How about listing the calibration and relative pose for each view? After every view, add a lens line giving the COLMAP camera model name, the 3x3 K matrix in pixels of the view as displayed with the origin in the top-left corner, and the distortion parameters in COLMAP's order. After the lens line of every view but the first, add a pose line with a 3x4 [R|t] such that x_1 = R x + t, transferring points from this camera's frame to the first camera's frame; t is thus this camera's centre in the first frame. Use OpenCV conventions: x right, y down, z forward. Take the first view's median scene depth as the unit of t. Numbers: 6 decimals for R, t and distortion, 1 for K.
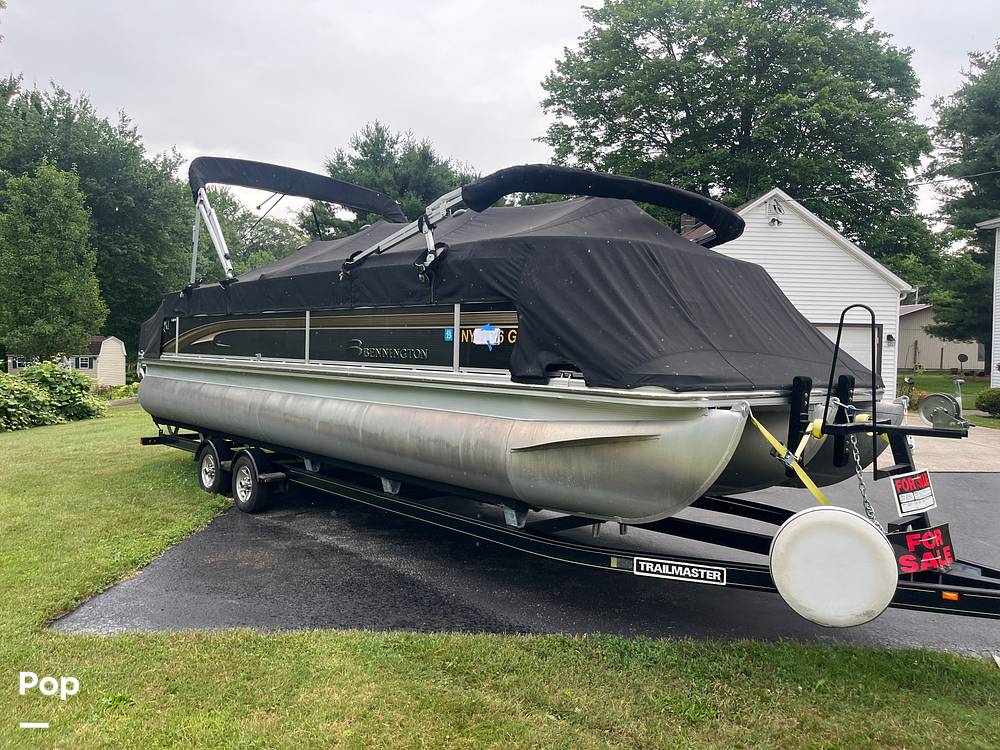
lens RADIAL K [[764.2, 0, 497.6], [0, 764.2, 369.6], [0, 0, 1]] dist [0.051698, -0.070899]
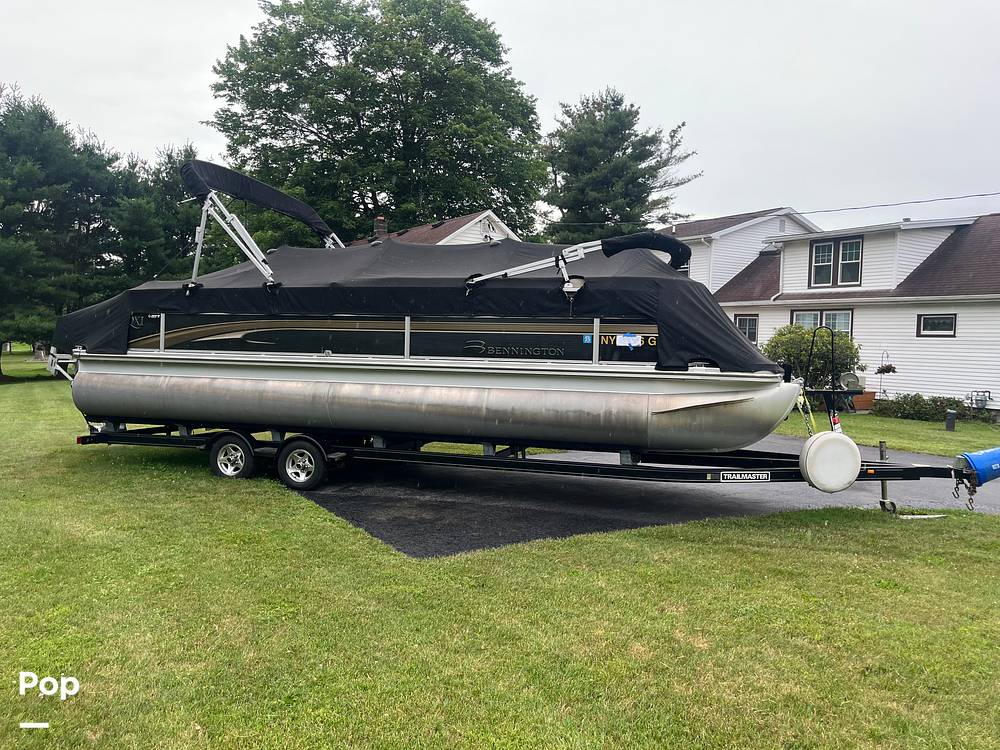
lens RADIAL K [[764.2, 0, 500.8], [0, 764.2, 374.6], [0, 0, 1]] dist [0.051698, -0.070899]
pose [[0.858398, -0.018002, 0.512667, -0.753065], [0.008393, 0.999743, 0.021052, -0.007313], [-0.512915, -0.013768, 0.858329, -0.139627]]
